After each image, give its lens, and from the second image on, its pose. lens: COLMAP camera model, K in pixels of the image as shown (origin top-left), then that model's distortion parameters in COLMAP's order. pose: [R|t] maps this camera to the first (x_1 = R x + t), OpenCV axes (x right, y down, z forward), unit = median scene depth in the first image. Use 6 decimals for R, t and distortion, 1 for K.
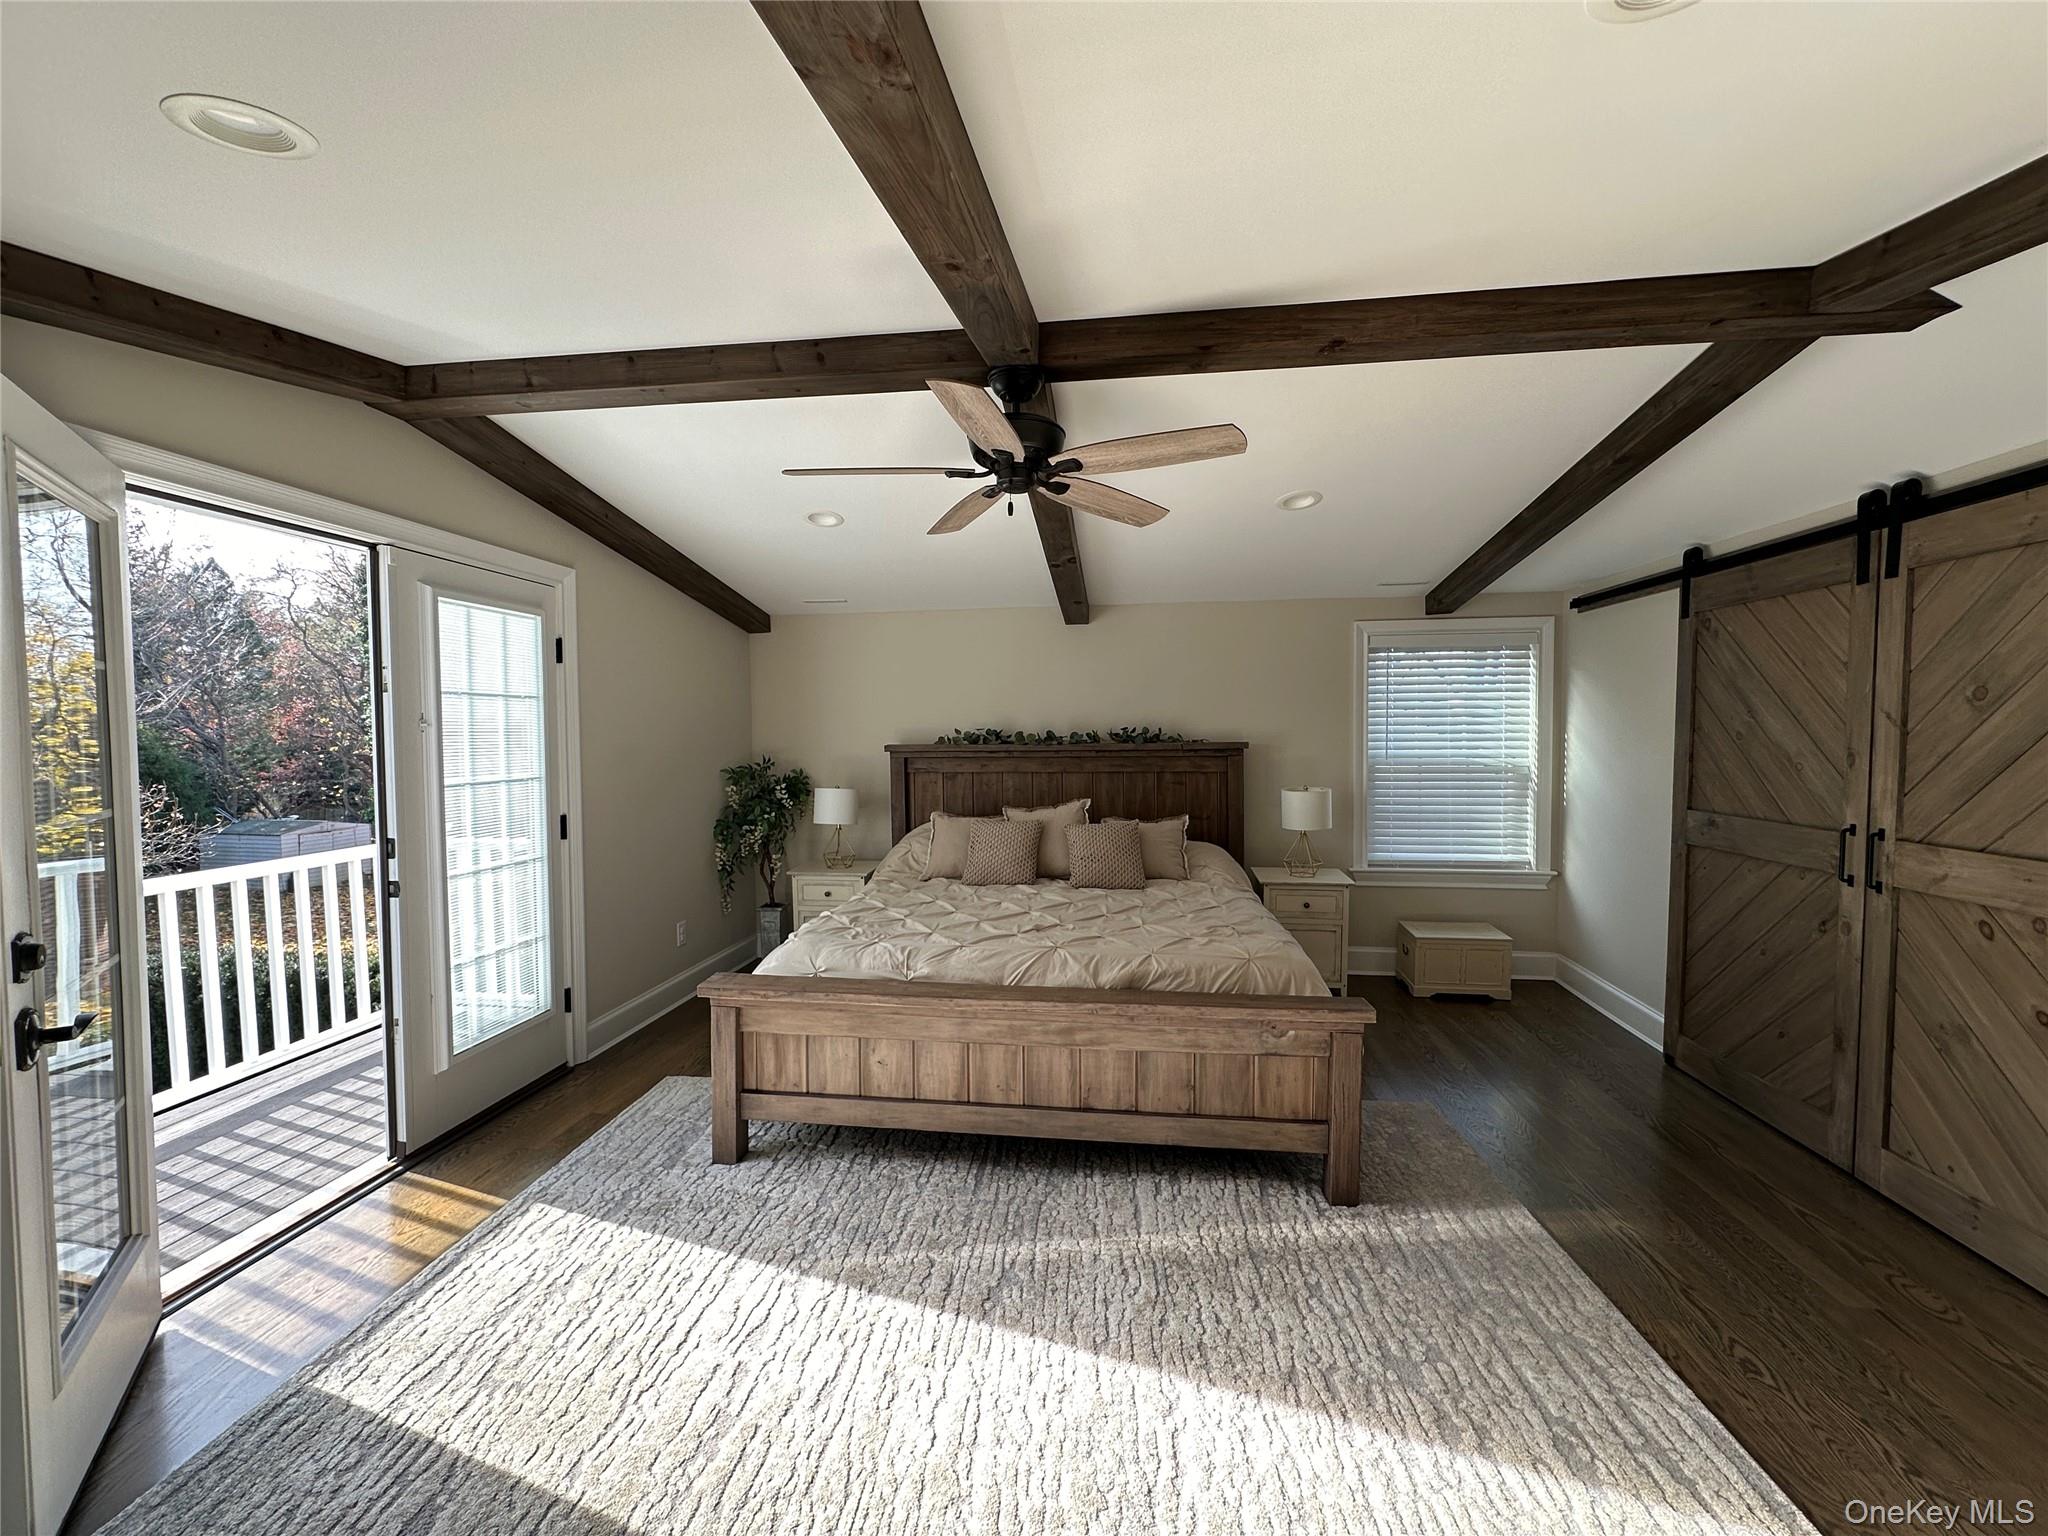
lens RADIAL K [[799.4, 0, 1024.1], [0, 799.4, 773.6], [0, 0, 1]] dist [0.001250, 0.000260]
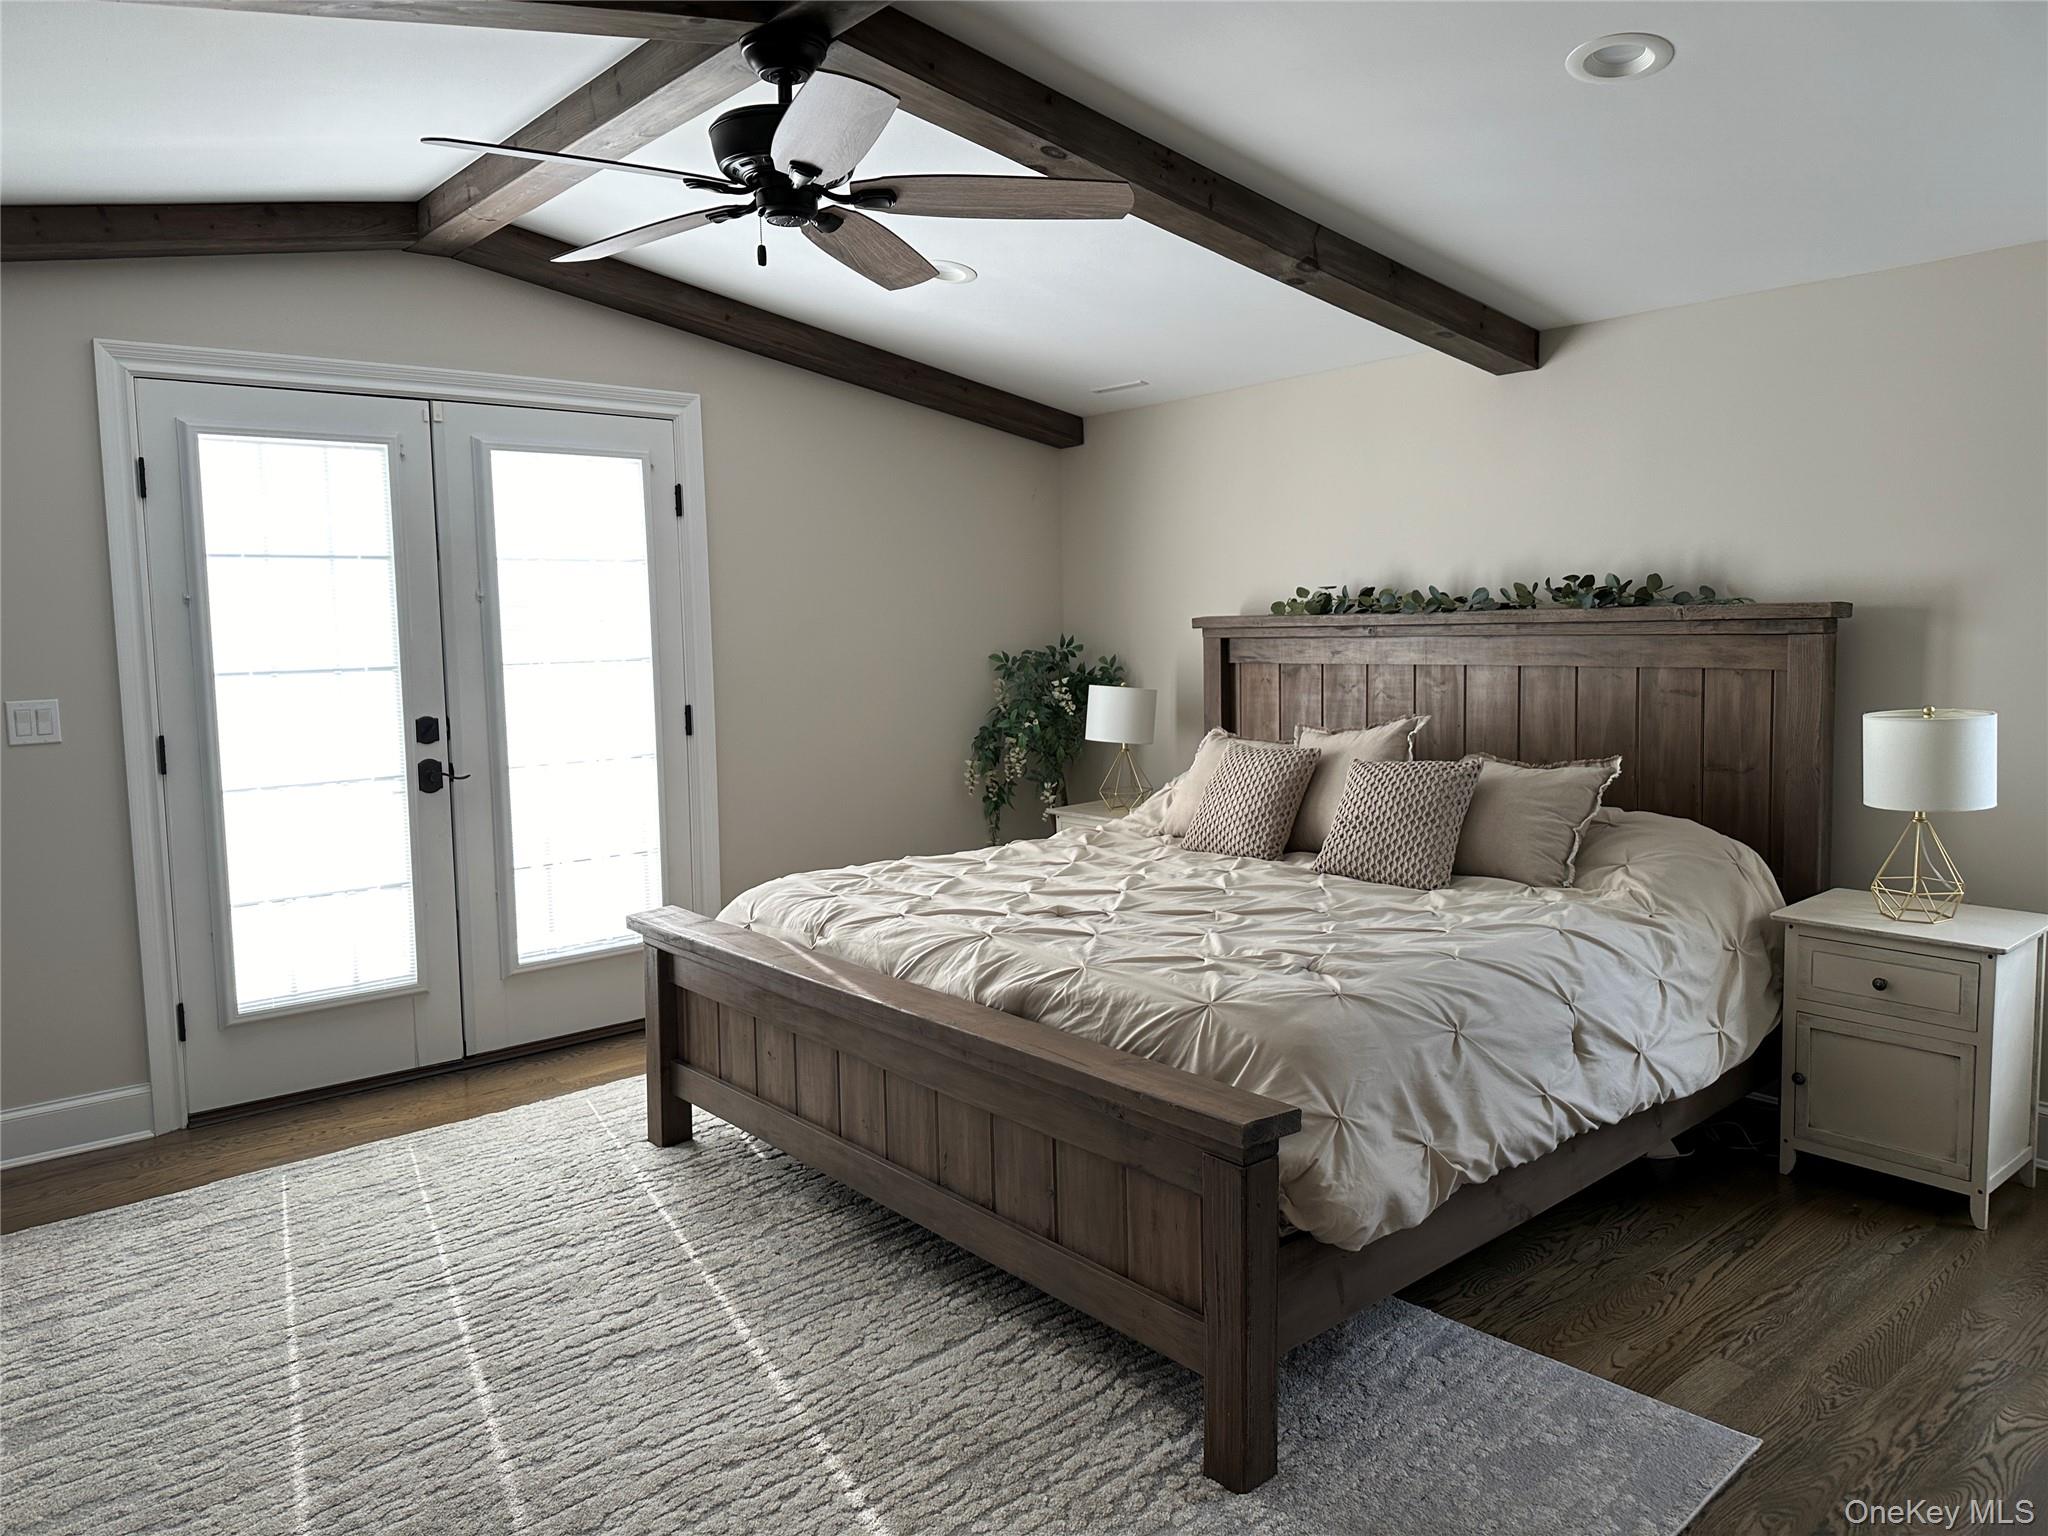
lens RADIAL K [[1422.1, 0, 1031.7], [0, 1422.1, 748.8], [0, 0, 1]] dist [0.033398, -0.007056]
pose [[0.745082, 0.054110, -0.664774, 0.851409], [-0.020101, 0.998073, 0.058709, 0.006264], [0.666670, -0.030380, 0.744734, 0.215862]]
